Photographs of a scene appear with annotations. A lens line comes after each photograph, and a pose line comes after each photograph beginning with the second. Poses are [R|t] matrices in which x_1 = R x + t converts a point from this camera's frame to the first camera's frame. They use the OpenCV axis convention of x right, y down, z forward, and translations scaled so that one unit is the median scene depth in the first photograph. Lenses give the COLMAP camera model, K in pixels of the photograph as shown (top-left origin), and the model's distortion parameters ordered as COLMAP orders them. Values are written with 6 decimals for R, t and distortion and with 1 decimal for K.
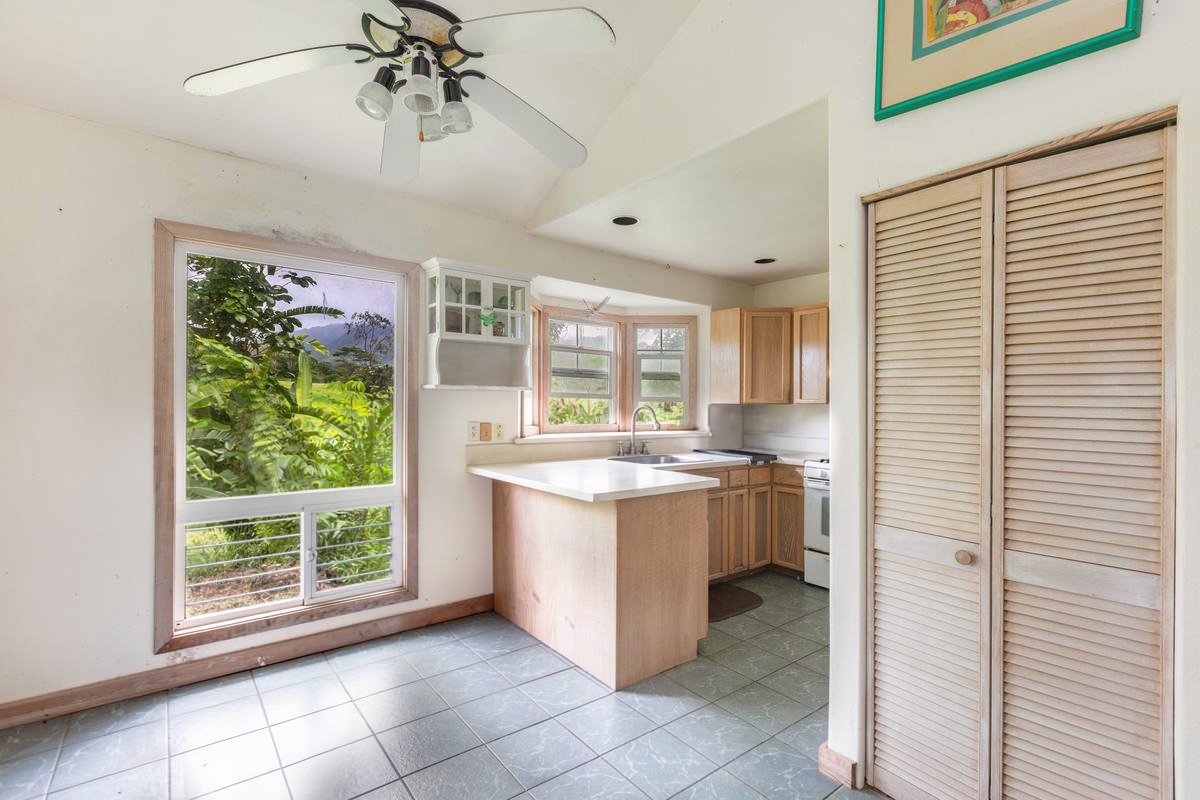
lens RADIAL K [[551.3, 0, 608.2], [0, 551.3, 408.5], [0, 0, 1]] dist [-0.004385, -0.000683]
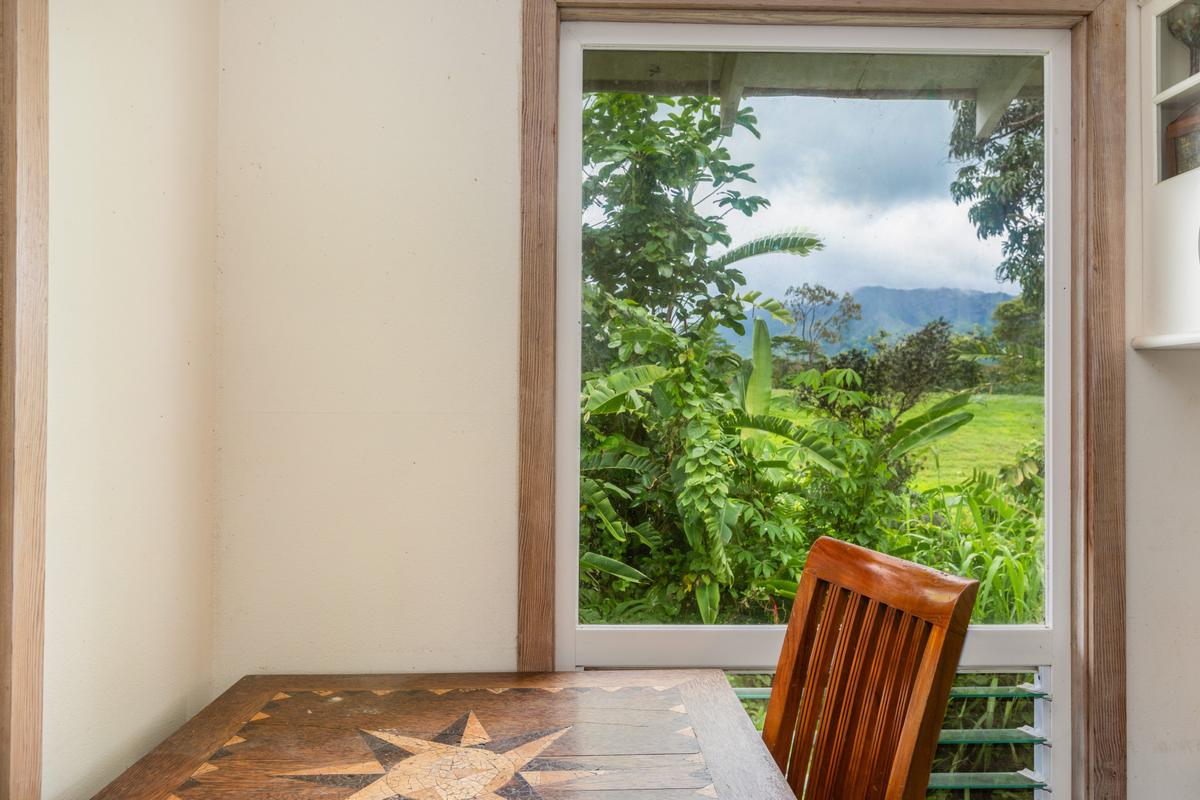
lens RADIAL K [[846.9, 0, 601.1], [0, 846.9, 402.6], [0, 0, 1]] dist [-0.001991, 0.000230]
pose [[0.796092, -0.014900, -0.604992, -0.167256], [-0.000091, 0.999694, -0.024740, 0.005050], [0.605175, 0.019750, 0.795847, 0.228535]]
